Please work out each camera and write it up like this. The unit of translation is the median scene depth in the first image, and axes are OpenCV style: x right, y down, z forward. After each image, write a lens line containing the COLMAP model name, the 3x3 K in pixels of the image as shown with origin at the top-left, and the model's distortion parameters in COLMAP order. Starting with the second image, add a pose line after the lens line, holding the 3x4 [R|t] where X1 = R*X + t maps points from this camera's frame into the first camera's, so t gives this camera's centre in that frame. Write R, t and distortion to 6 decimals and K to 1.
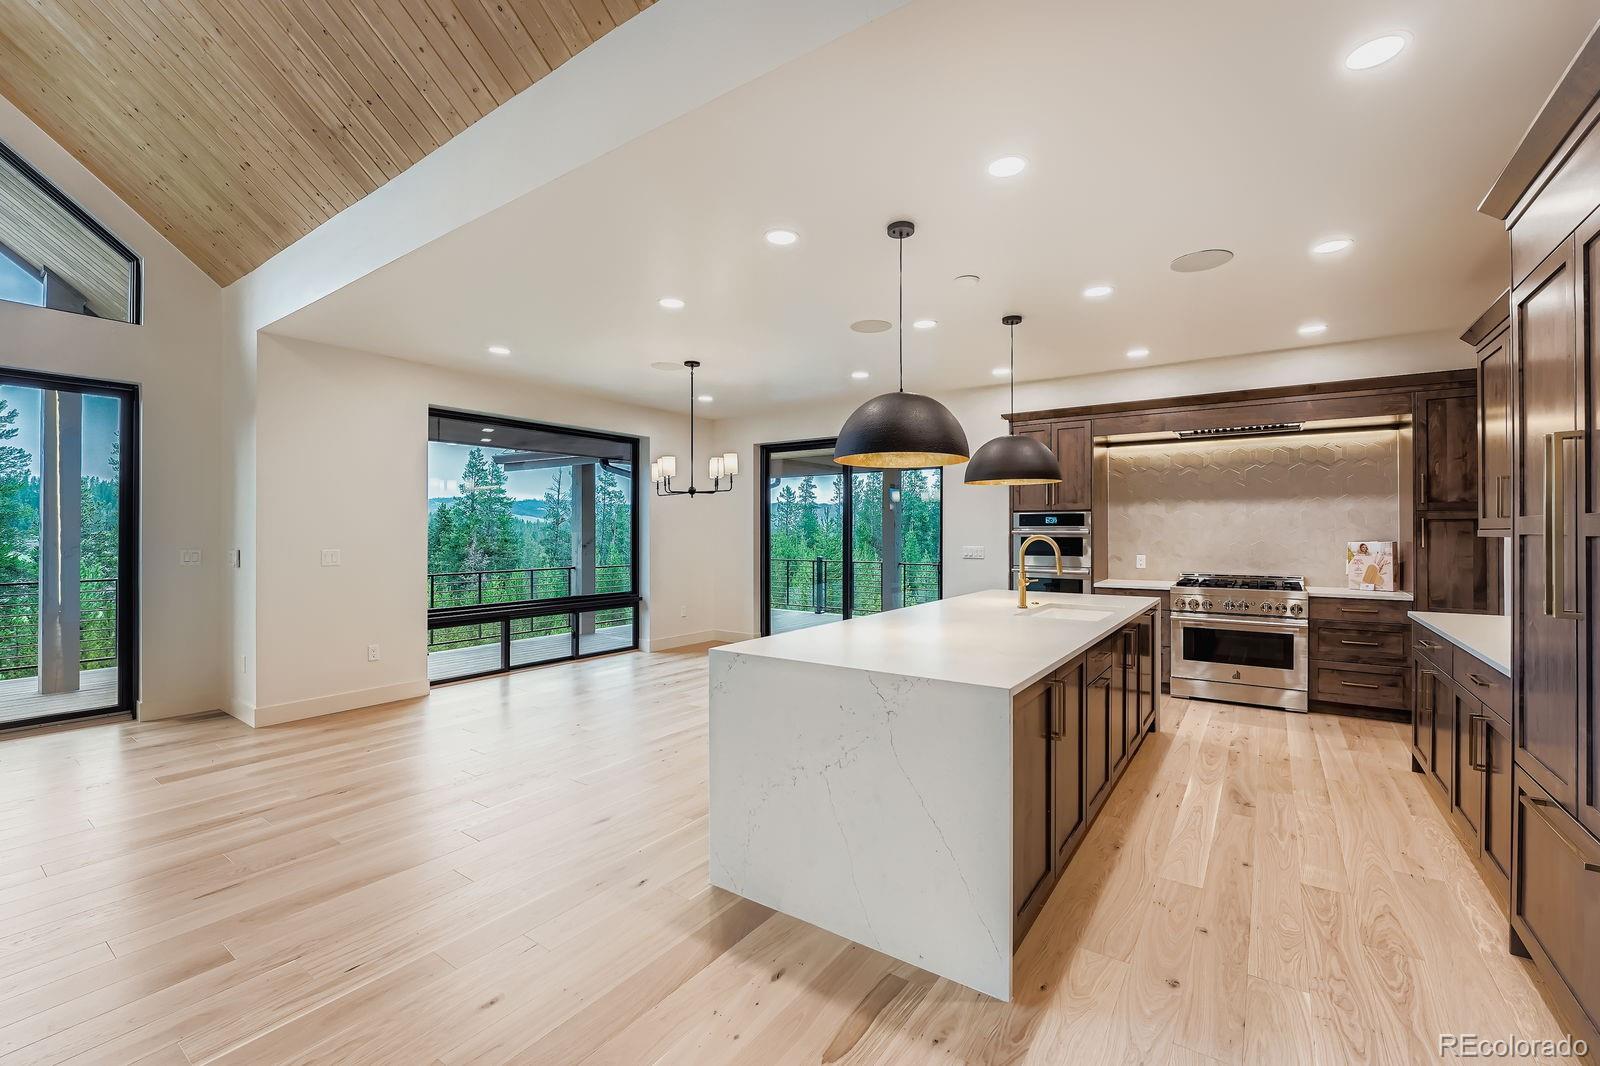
lens RADIAL K [[667.7, 0, 807.0], [0, 667.7, 531.1], [0, 0, 1]] dist [-0.018099, 0.000810]
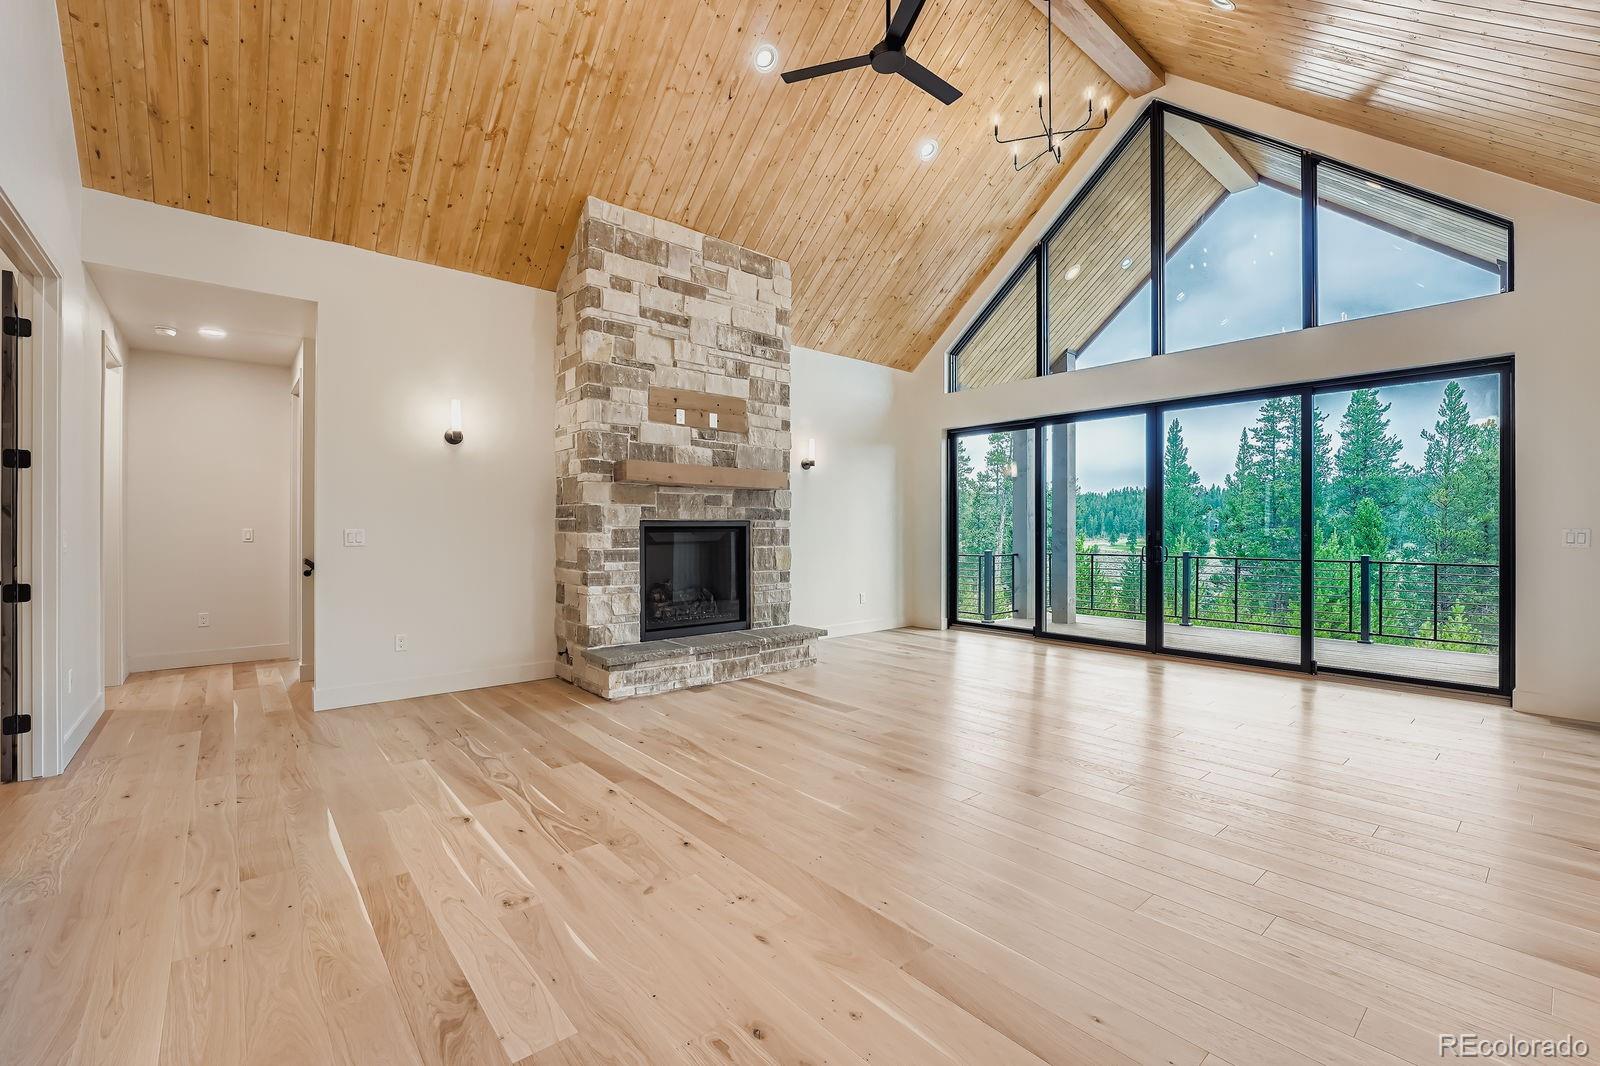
lens RADIAL K [[679.7, 0, 800.7], [0, 679.7, 529.8], [0, 0, 1]] dist [-0.016122, 0.000041]
pose [[-0.254172, -0.000291, -0.967159, 0.154505], [-0.001386, 0.999999, 0.000063, 0.028379], [0.967158, 0.001357, -0.254172, 0.229217]]
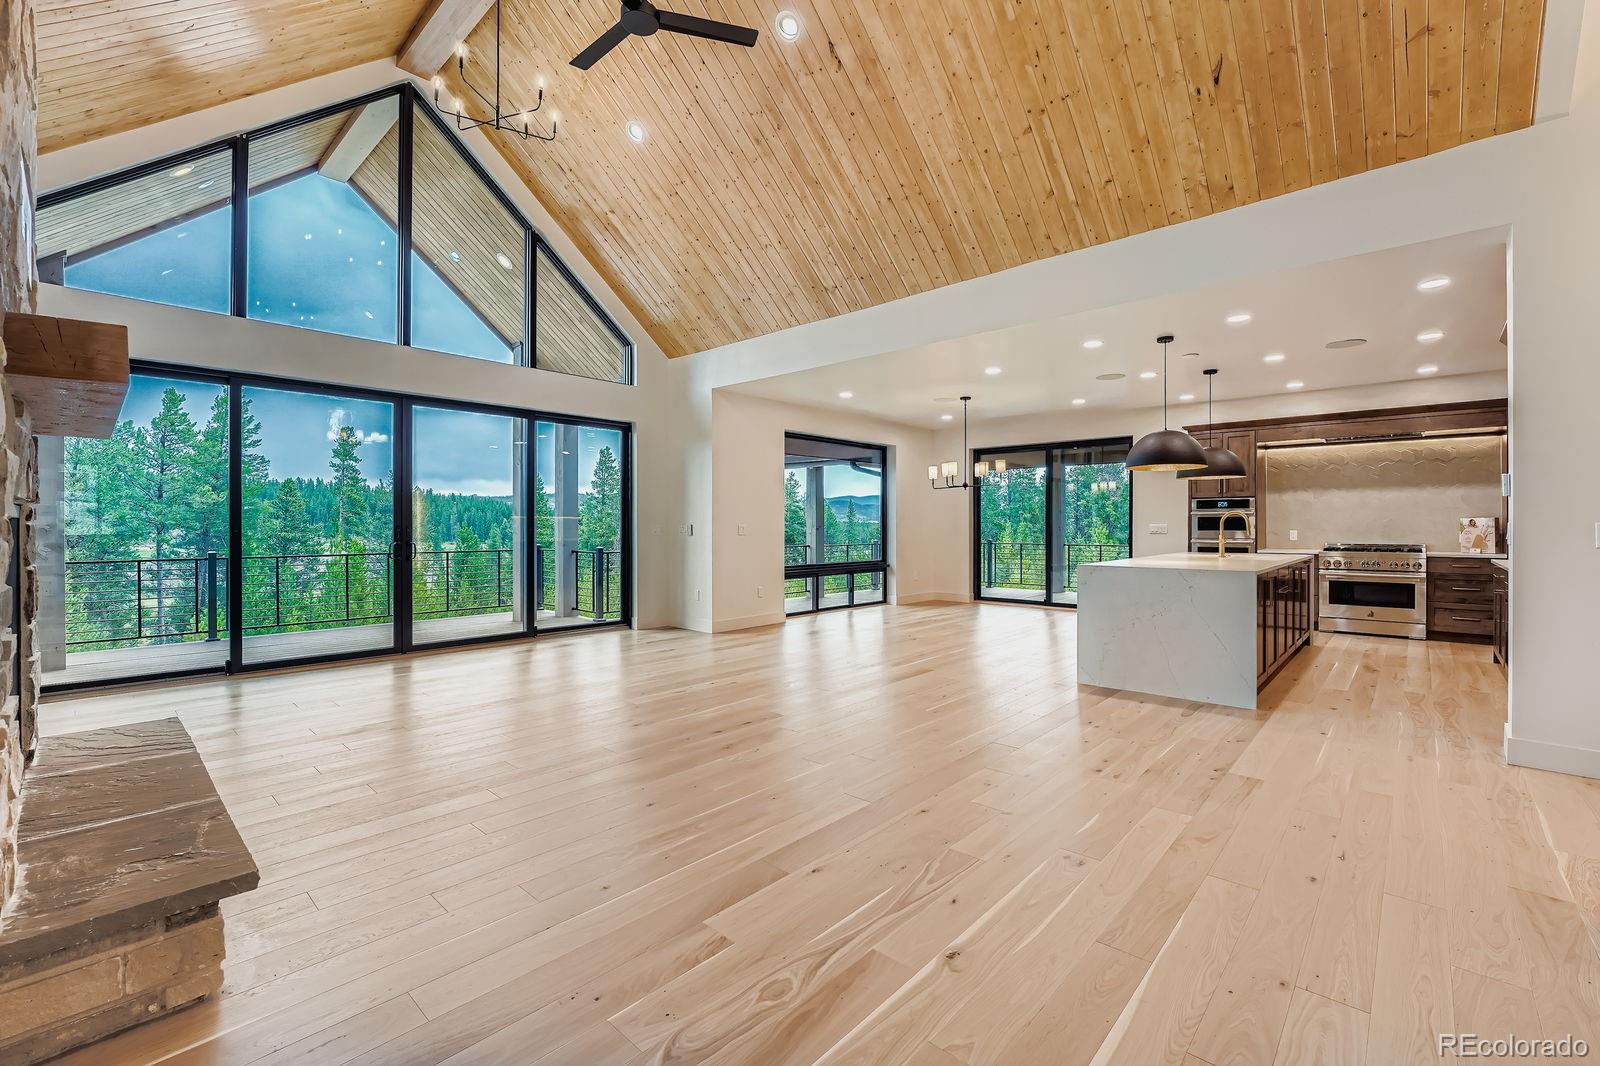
lens RADIAL K [[679.7, 0, 806.8], [0, 679.7, 530.3], [0, 0, 1]] dist [-0.016122, 0.000041]
pose [[0.991342, -0.001410, -0.131296, -0.341452], [0.002448, 0.999967, 0.007743, 0.027841], [0.131280, -0.007997, 0.991313, -0.554842]]
